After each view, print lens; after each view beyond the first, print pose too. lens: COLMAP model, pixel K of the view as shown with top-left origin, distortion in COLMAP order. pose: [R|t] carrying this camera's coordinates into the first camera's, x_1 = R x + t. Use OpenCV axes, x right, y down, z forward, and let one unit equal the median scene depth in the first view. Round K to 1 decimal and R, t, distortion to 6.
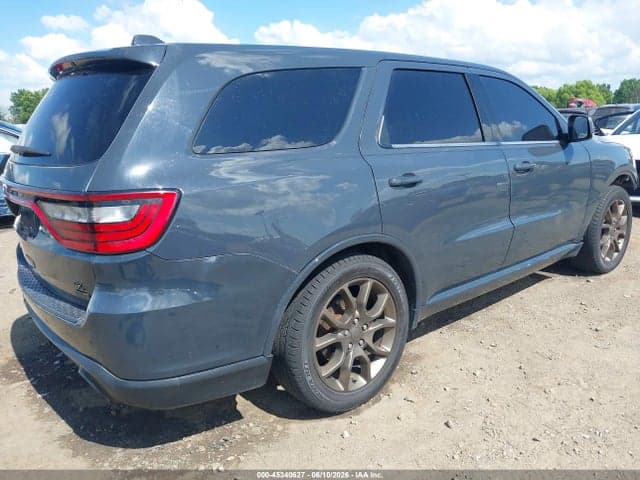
lens RADIAL K [[508.5, 0, 319.6], [0, 508.5, 239.0], [0, 0, 1]] dist [0.005253, -0.026657]
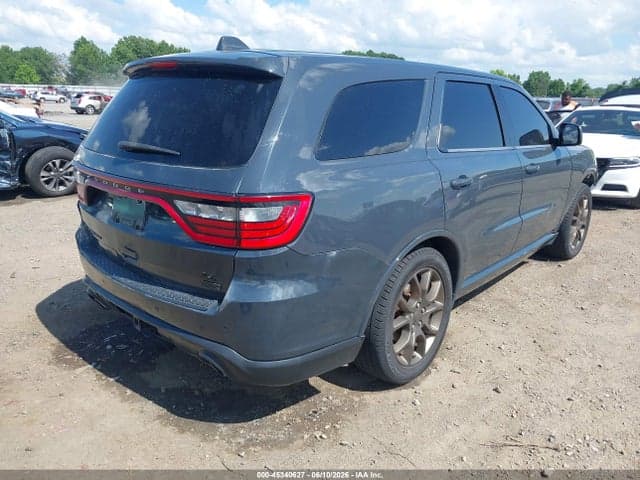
lens RADIAL K [[508.5, 0, 321.7], [0, 508.5, 241.1], [0, 0, 1]] dist [0.005253, -0.026657]
pose [[0.987190, 0.008002, 0.159348, -0.319655], [-0.015518, 0.998822, 0.045975, -0.030441], [-0.158792, -0.047859, 0.986151, -0.085154]]
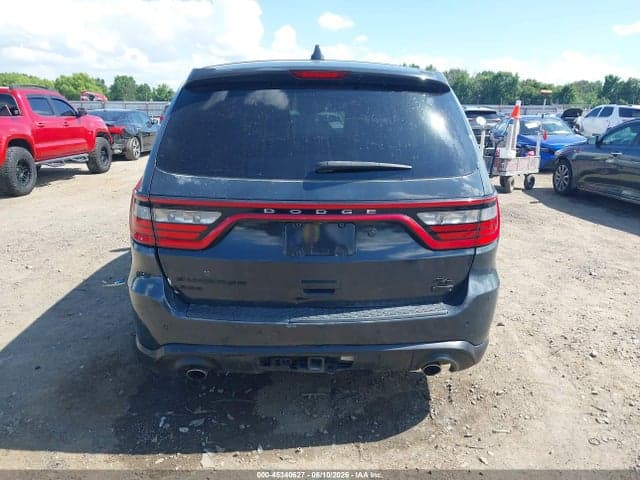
lens RADIAL K [[508.5, 0, 331.8], [0, 508.5, 242.0], [0, 0, 1]] dist [0.005253, -0.026657]
pose [[0.603873, -0.160946, 0.780663, -1.176602], [0.145135, 0.985232, 0.090855, -0.106139], [-0.783756, 0.058437, 0.618313, 0.379748]]
